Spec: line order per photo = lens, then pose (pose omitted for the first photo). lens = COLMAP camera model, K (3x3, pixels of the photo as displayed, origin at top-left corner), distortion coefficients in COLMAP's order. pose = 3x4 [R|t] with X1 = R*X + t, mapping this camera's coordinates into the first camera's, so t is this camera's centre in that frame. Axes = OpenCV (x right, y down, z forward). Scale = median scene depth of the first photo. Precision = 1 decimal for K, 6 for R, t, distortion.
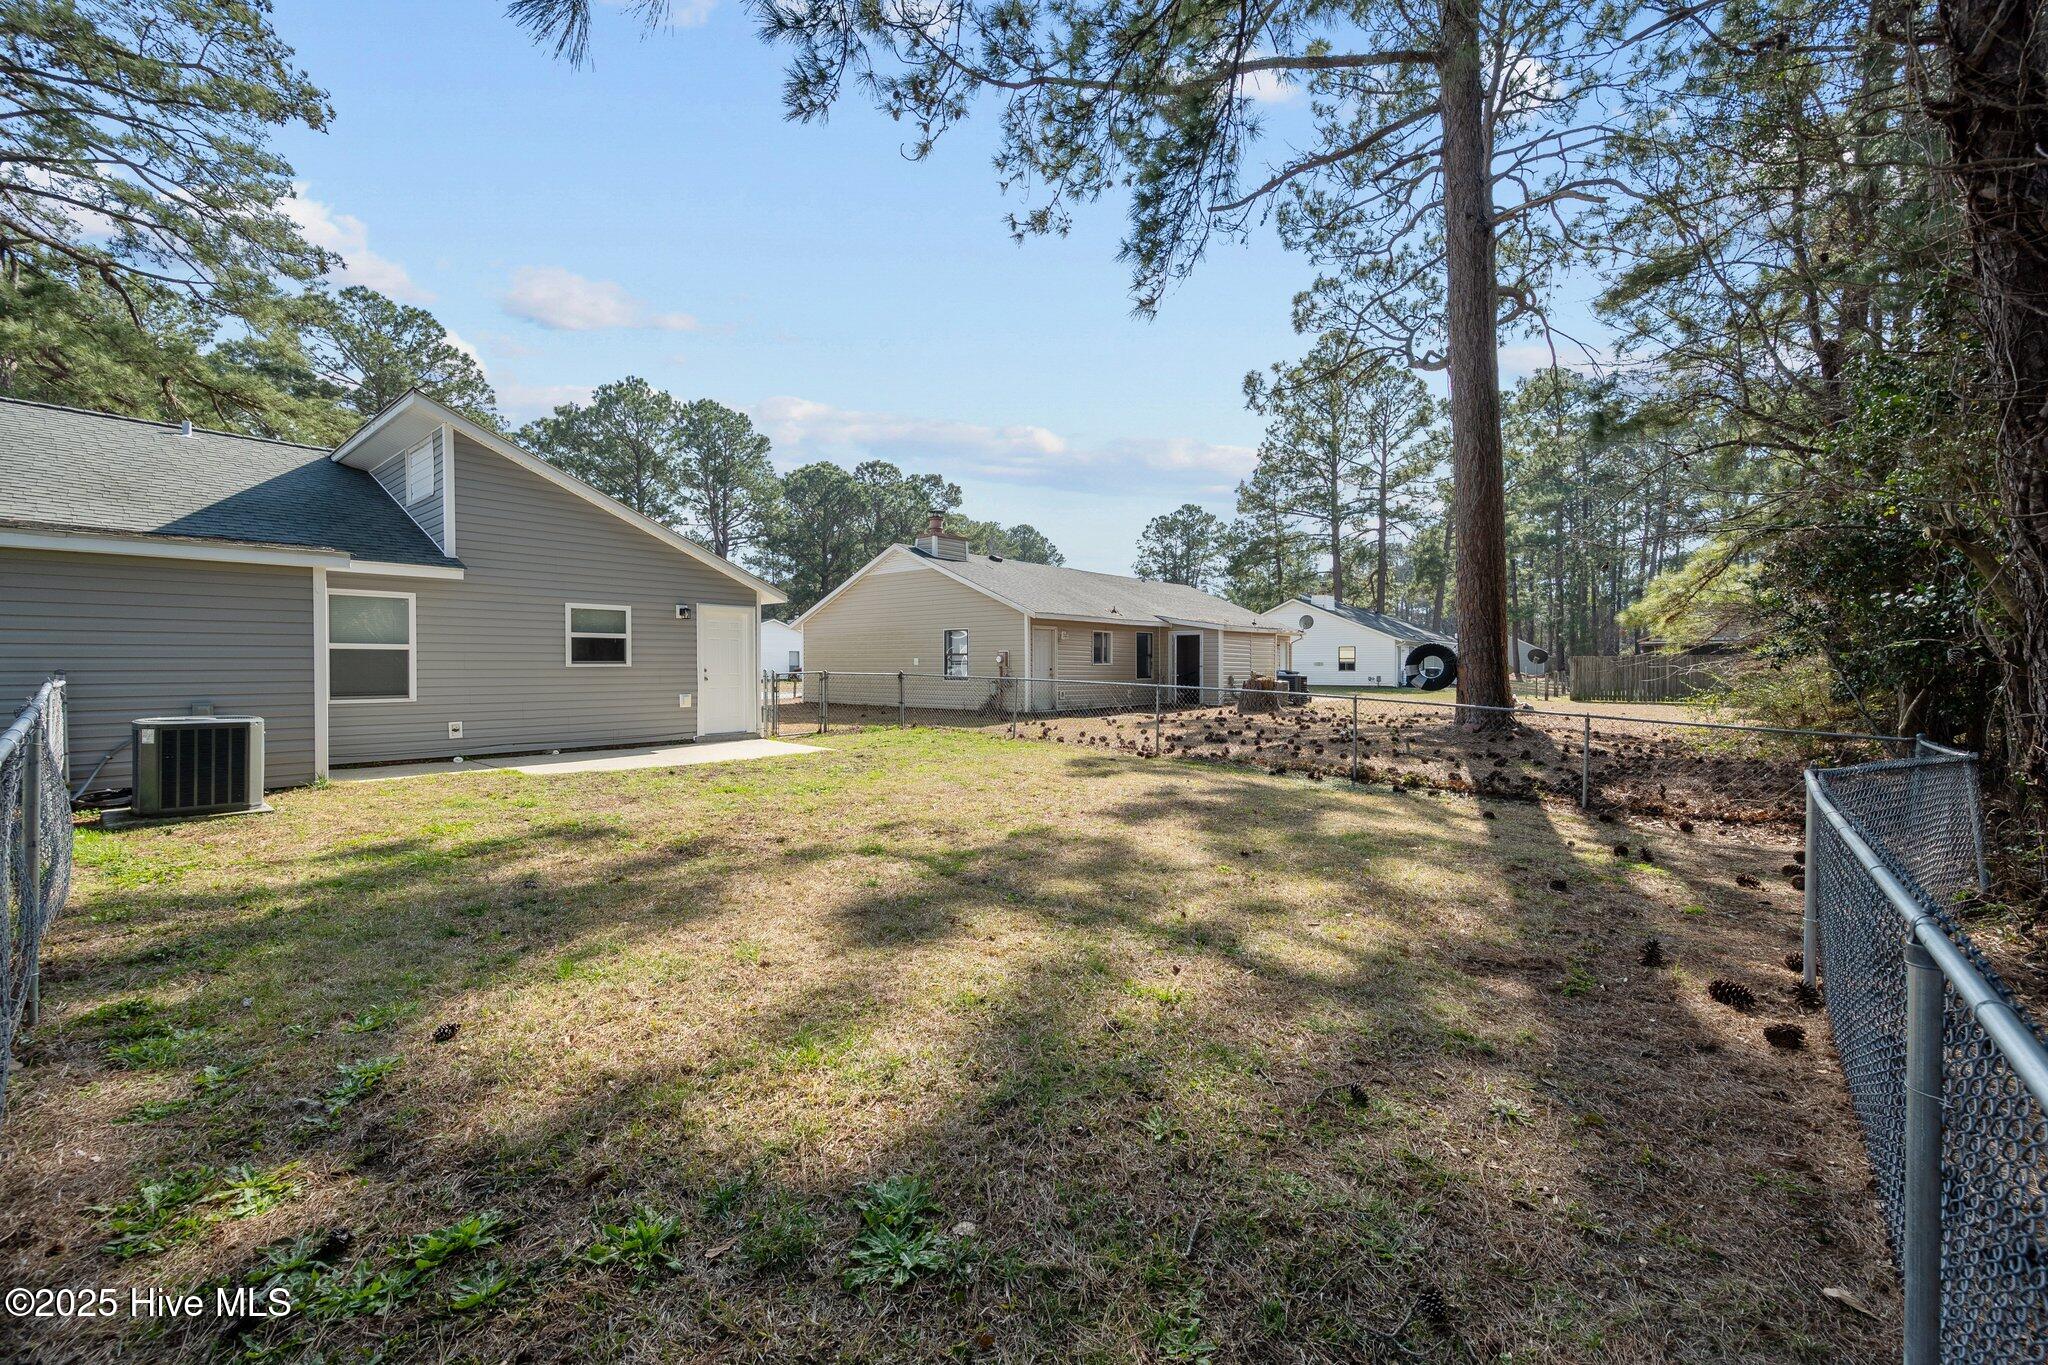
lens RADIAL K [[814.7, 0, 1031.3], [0, 814.7, 675.7], [0, 0, 1]] dist [0.004753, 0.000051]
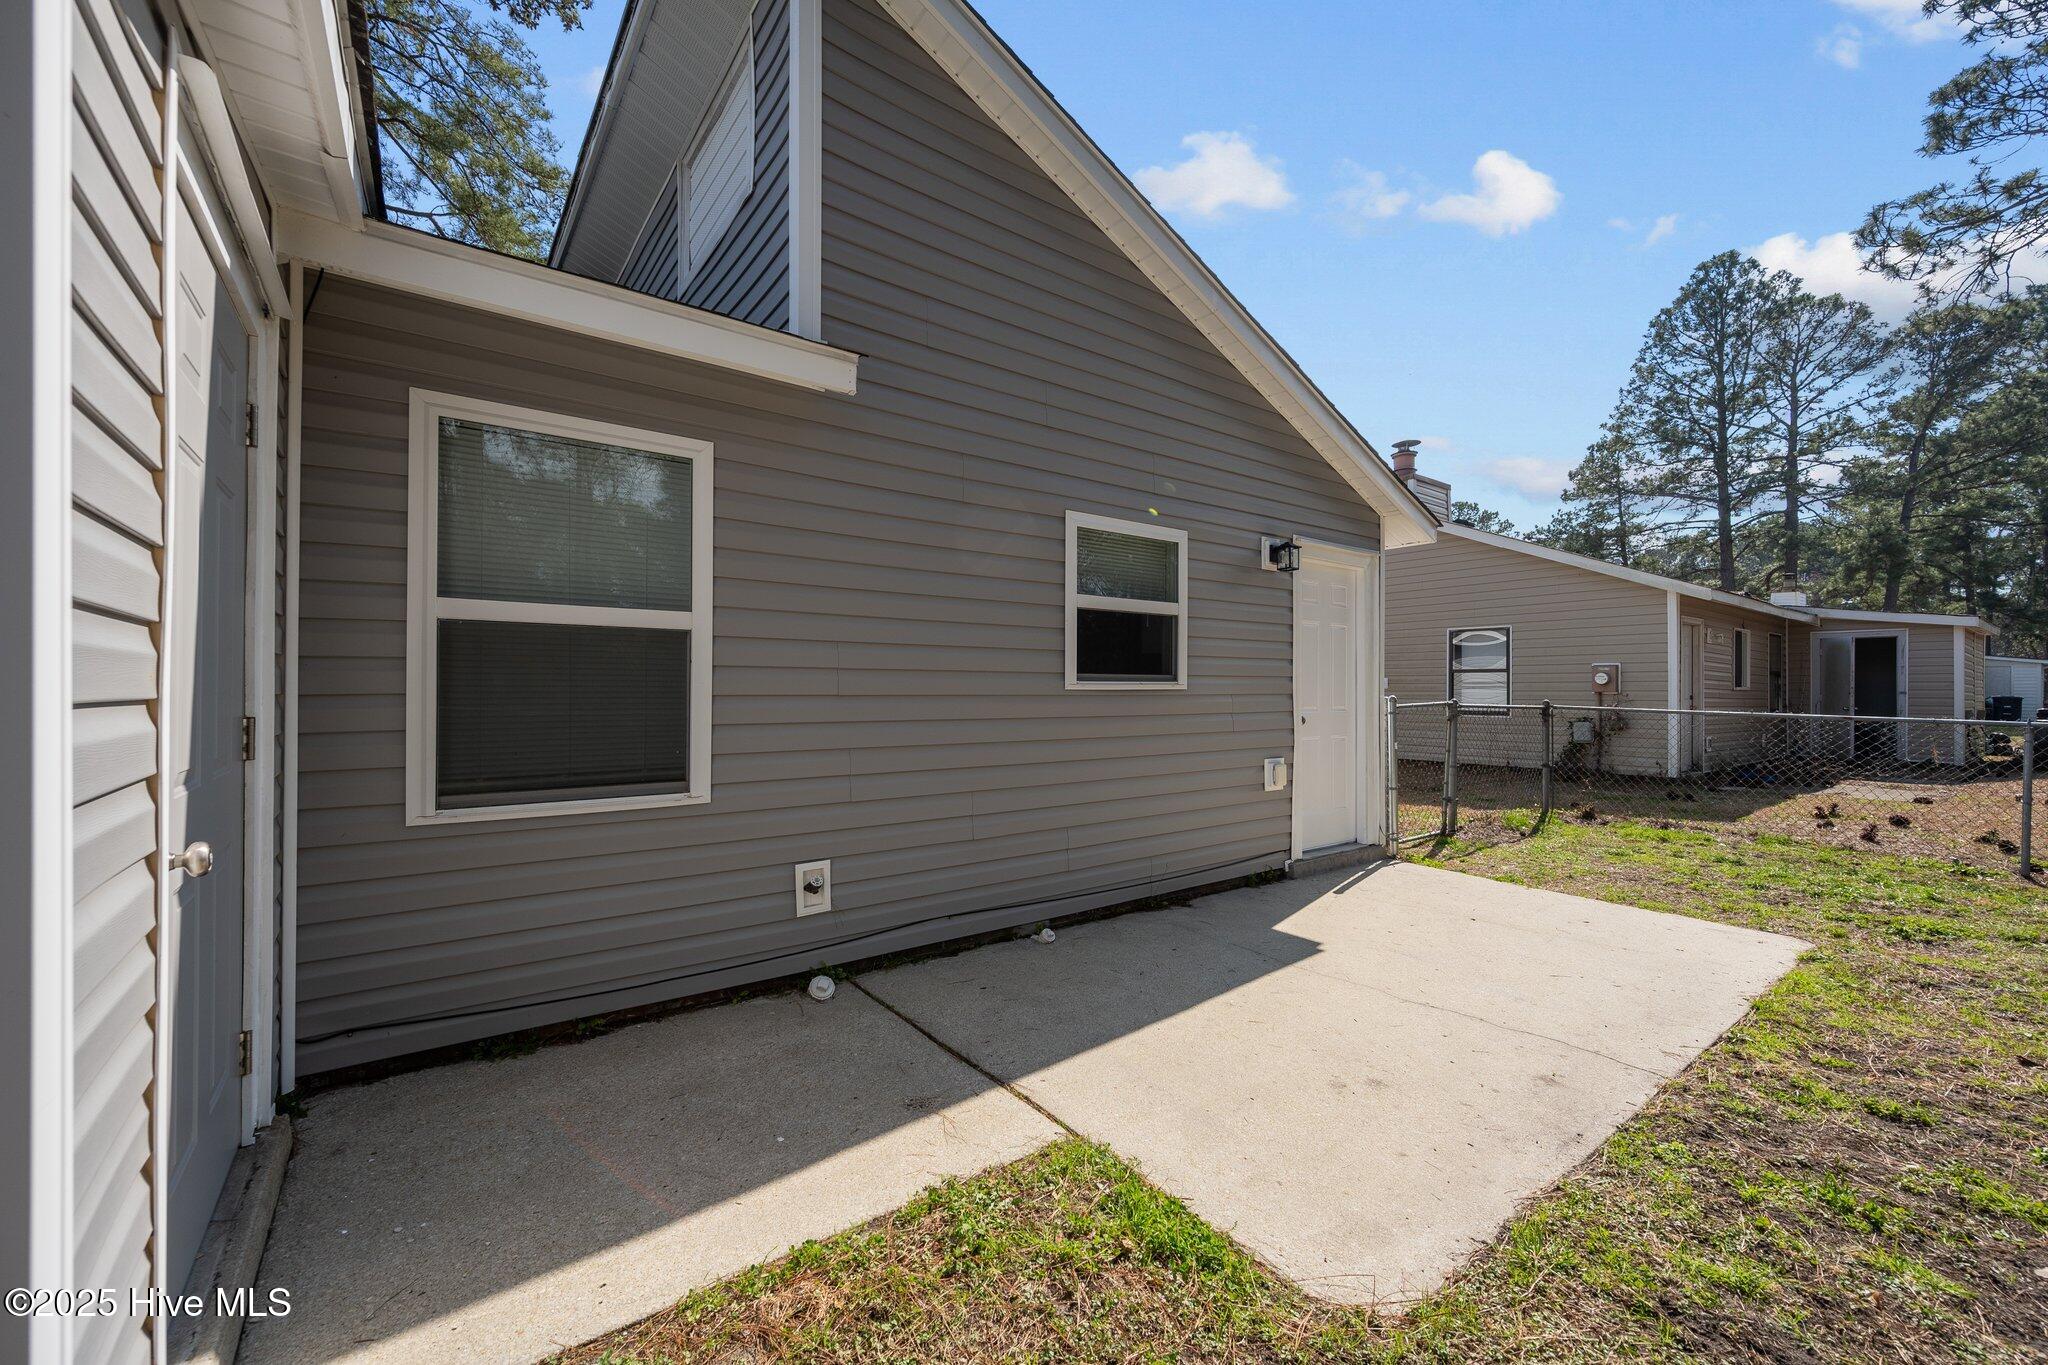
lens RADIAL K [[813.9, 0, 1037.8], [0, 813.9, 686.6], [0, 0, 1]] dist [-0.000785, -0.000048]
pose [[0.977473, 0.000096, -0.211060, -0.281089], [-0.004091, 0.999821, -0.018490, -0.003025], [0.211021, 0.018937, 0.977298, 0.360030]]
